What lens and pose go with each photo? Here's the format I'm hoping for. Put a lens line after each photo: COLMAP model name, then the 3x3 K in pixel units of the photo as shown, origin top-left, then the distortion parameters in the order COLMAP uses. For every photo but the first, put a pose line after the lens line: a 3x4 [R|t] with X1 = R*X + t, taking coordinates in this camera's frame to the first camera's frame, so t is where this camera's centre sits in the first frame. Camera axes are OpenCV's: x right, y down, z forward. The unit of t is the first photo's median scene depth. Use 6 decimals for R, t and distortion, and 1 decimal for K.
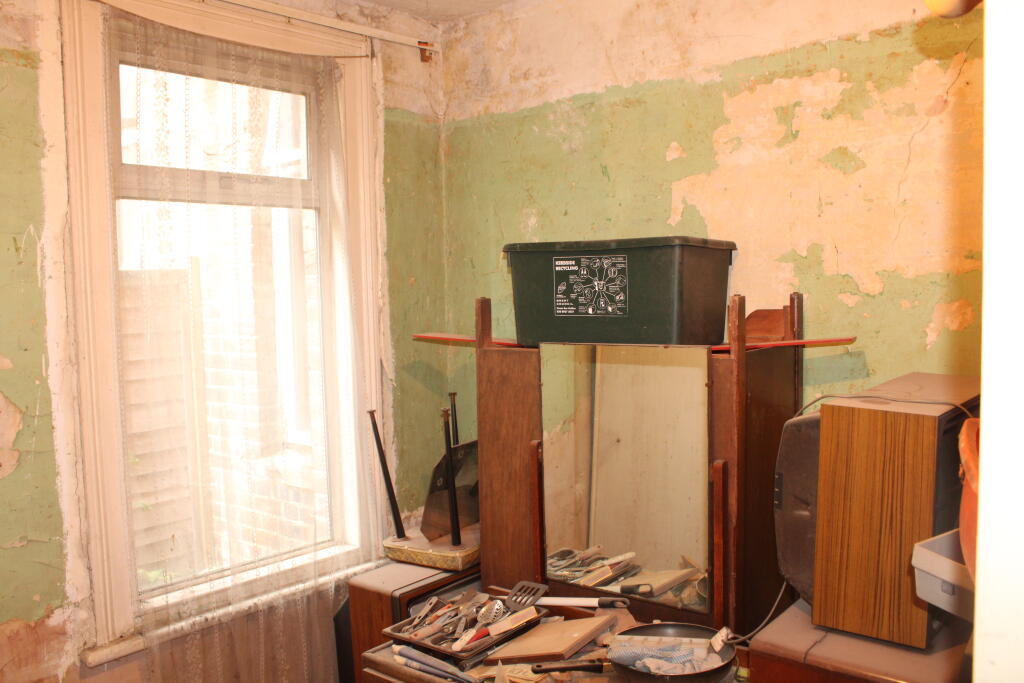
lens RADIAL K [[862.2, 0, 509.8], [0, 862.2, 347.1], [0, 0, 1]] dist [-0.159413, 0.142145]
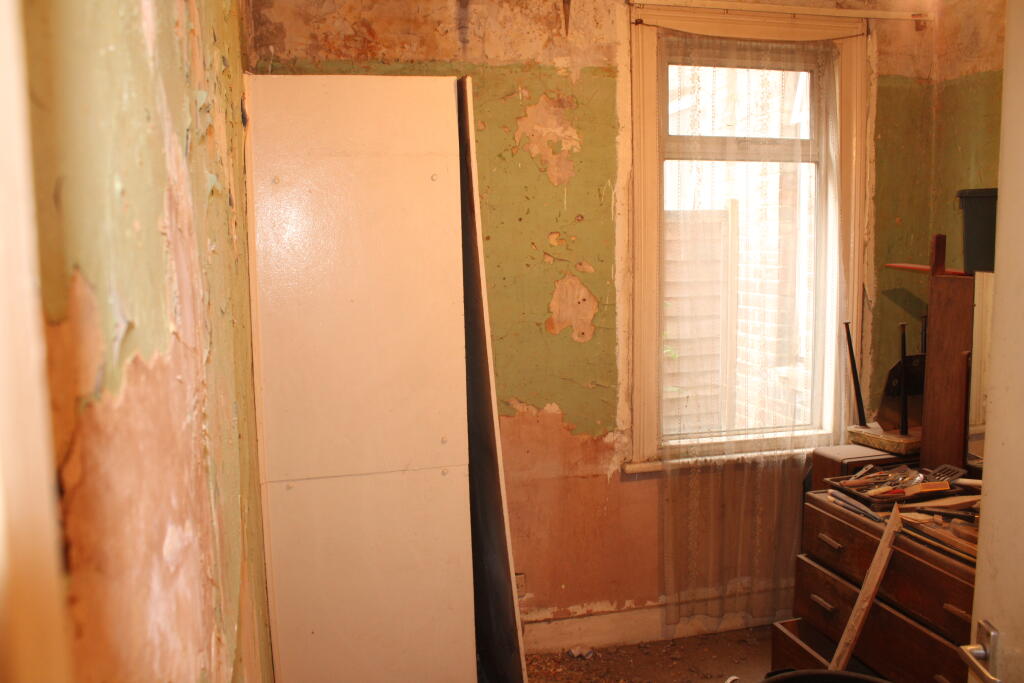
lens RADIAL K [[862.2, 0, 509.8], [0, 862.2, 347.1], [0, 0, 1]] dist [-0.159413, 0.142145]
pose [[0.798472, 0.084496, -0.596073, 0.200591], [-0.044444, 0.995673, 0.081607, 0.032675], [0.600389, -0.038669, 0.798773, -0.315410]]
